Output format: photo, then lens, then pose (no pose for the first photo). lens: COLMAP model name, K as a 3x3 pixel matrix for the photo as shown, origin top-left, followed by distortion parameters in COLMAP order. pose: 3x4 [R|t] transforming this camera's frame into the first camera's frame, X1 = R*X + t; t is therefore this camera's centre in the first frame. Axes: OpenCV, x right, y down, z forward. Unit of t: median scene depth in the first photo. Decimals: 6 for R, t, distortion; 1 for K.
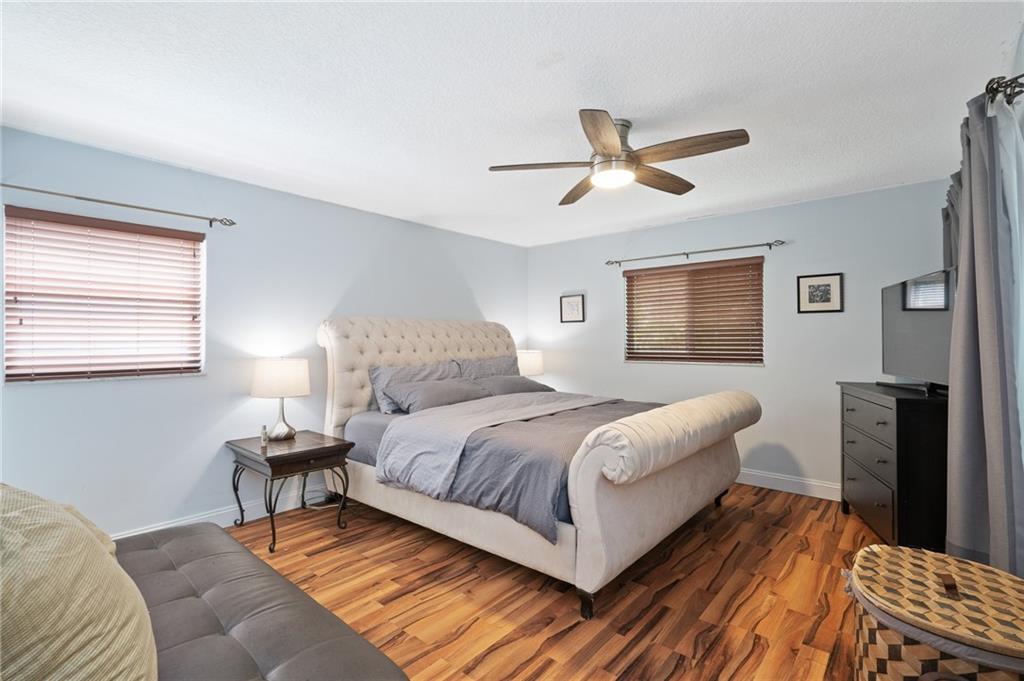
lens RADIAL K [[470.4, 0, 514.2], [0, 470.4, 335.8], [0, 0, 1]] dist [0.000442, -0.000318]
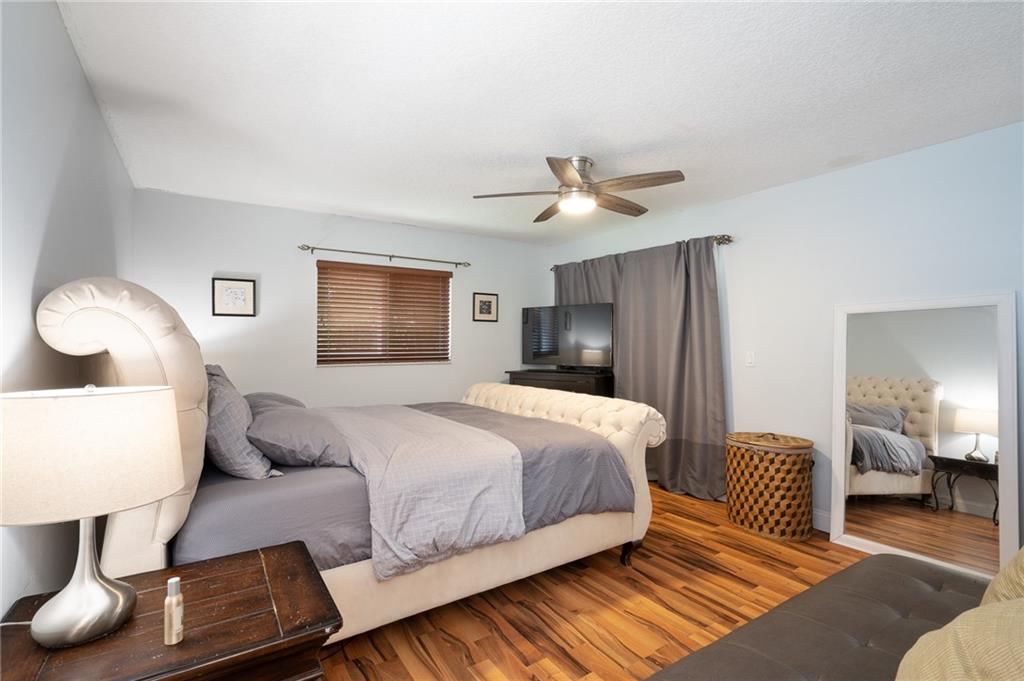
lens RADIAL K [[484.7, 0, 503.9], [0, 484.7, 342.7], [0, 0, 1]] dist [-0.002681, -0.000001]
pose [[0.276251, 0.004140, 0.961077, -0.928077], [-0.009624, 0.999952, -0.001541, 0.018019], [-0.961037, -0.008824, 0.276278, 0.775761]]
